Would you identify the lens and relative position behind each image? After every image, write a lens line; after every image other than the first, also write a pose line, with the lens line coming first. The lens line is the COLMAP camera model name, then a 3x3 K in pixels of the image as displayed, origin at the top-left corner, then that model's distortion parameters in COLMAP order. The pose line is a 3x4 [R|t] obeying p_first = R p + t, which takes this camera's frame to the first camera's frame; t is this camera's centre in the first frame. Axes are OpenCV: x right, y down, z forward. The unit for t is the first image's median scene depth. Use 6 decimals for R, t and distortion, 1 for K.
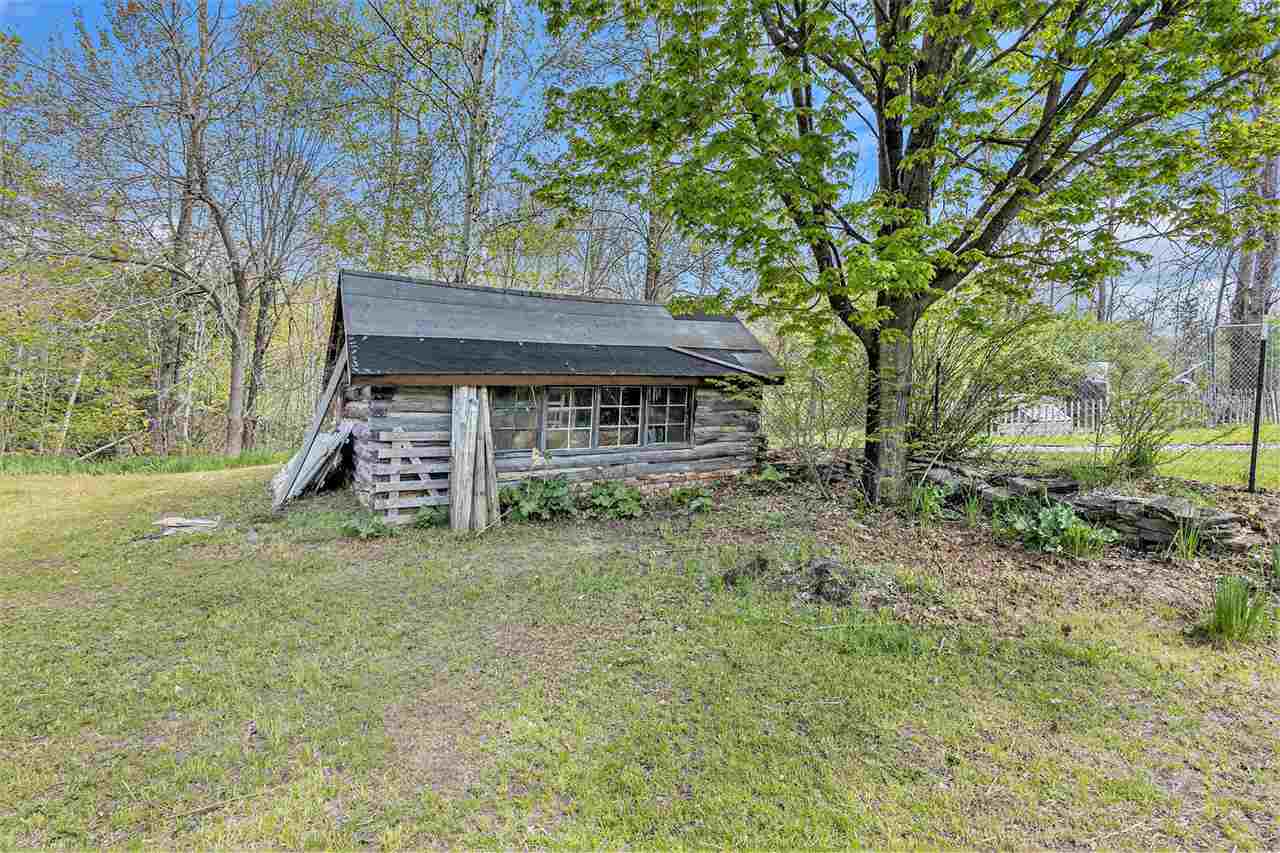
lens RADIAL K [[597.2, 0, 640.0], [0, 597.2, 426.5], [0, 0, 1]] dist [0.000438, 0.000020]
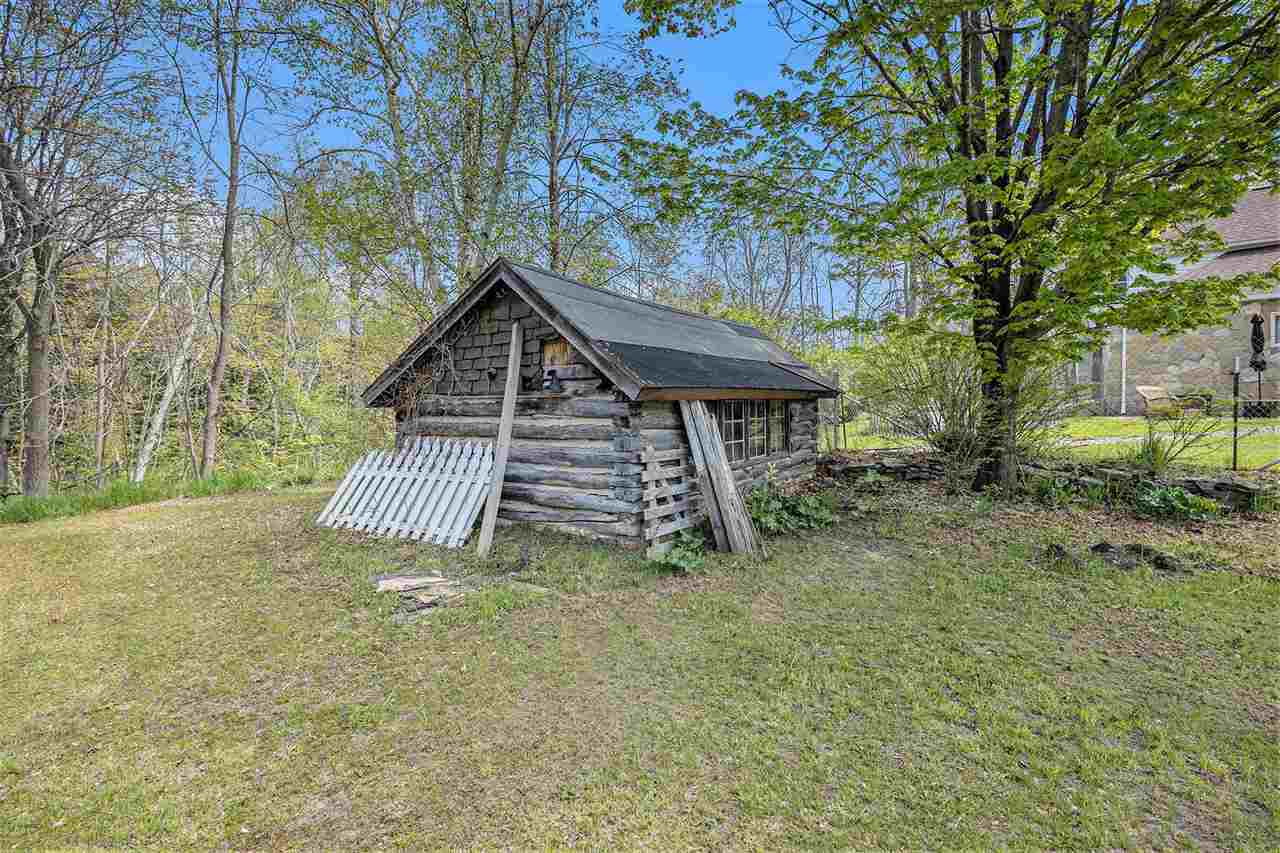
lens RADIAL K [[597.2, 0, 640.0], [0, 597.2, 426.5], [0, 0, 1]] dist [0.000438, 0.000020]
pose [[0.902604, -0.018323, 0.430082, -0.782809], [0.023259, 0.999710, -0.006223, -0.022638], [-0.429844, 0.015620, 0.902768, 0.193326]]
